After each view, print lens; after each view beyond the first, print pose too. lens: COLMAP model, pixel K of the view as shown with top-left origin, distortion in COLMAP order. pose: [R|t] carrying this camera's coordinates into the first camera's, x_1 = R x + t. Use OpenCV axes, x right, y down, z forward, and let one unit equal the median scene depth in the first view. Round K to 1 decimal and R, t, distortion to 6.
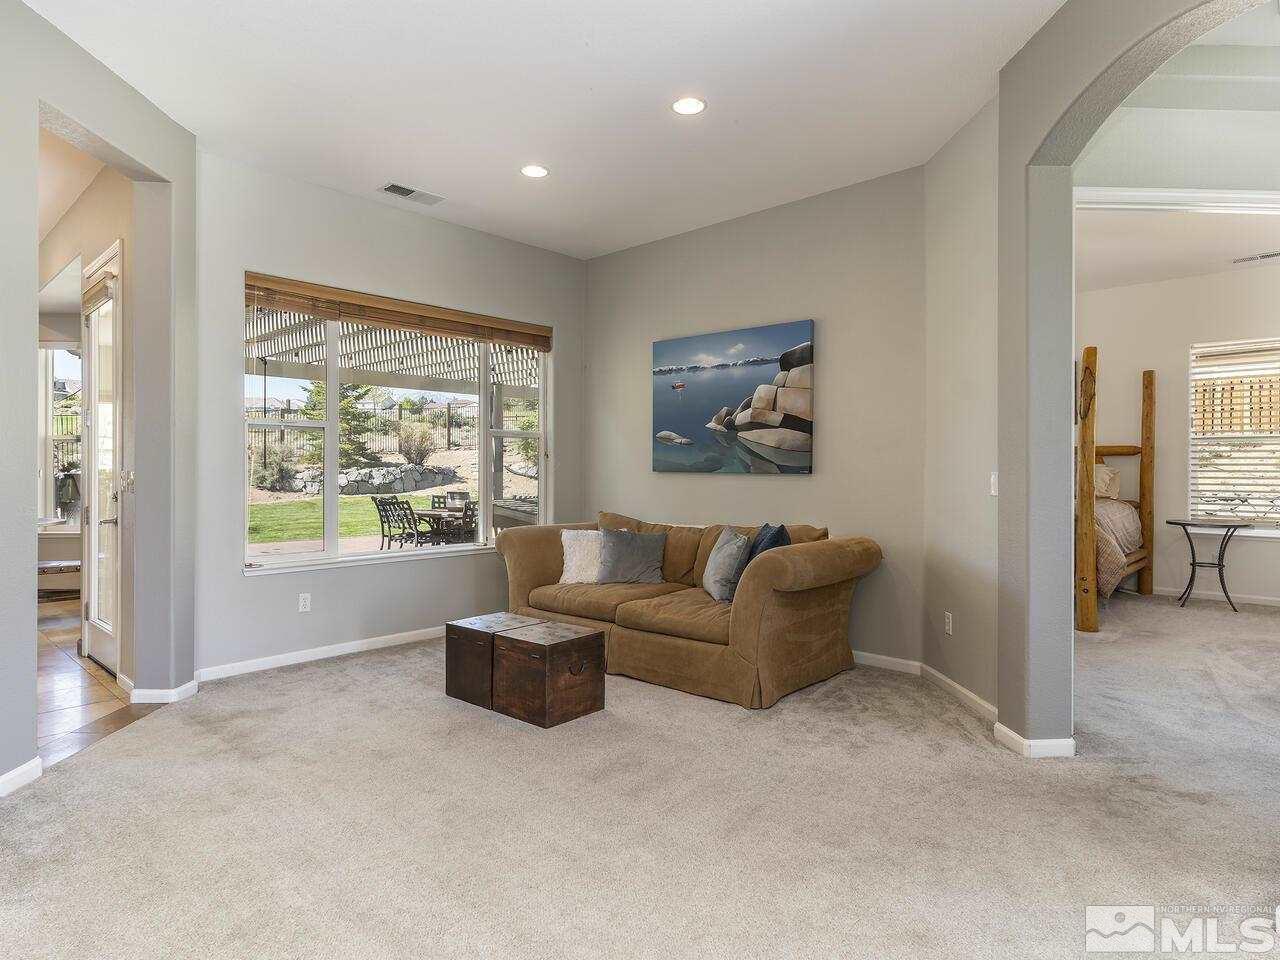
lens RADIAL K [[730.6, 0, 651.1], [0, 730.6, 475.0], [0, 0, 1]] dist [0.000007, 0.001367]
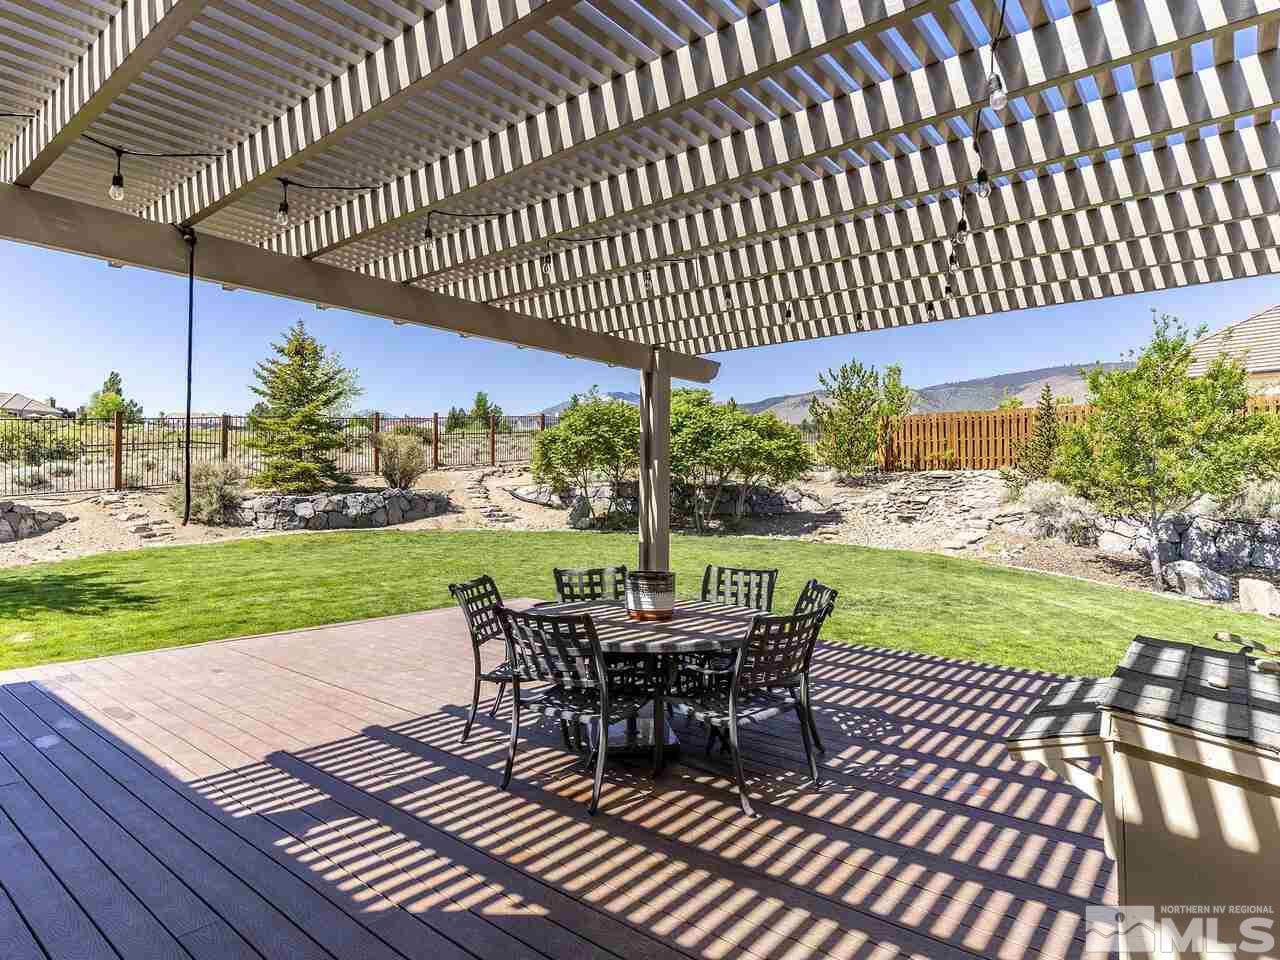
lens RADIAL K [[733.5, 0, 641.8], [0, 733.5, 478.3], [0, 0, 1]] dist [-0.006874, 0.003828]
pose [[0.998600, 0.001456, 0.052870, -0.114328], [-0.000108, 0.999675, -0.025487, -0.006148], [-0.052890, 0.025446, 0.998276, 0.222499]]
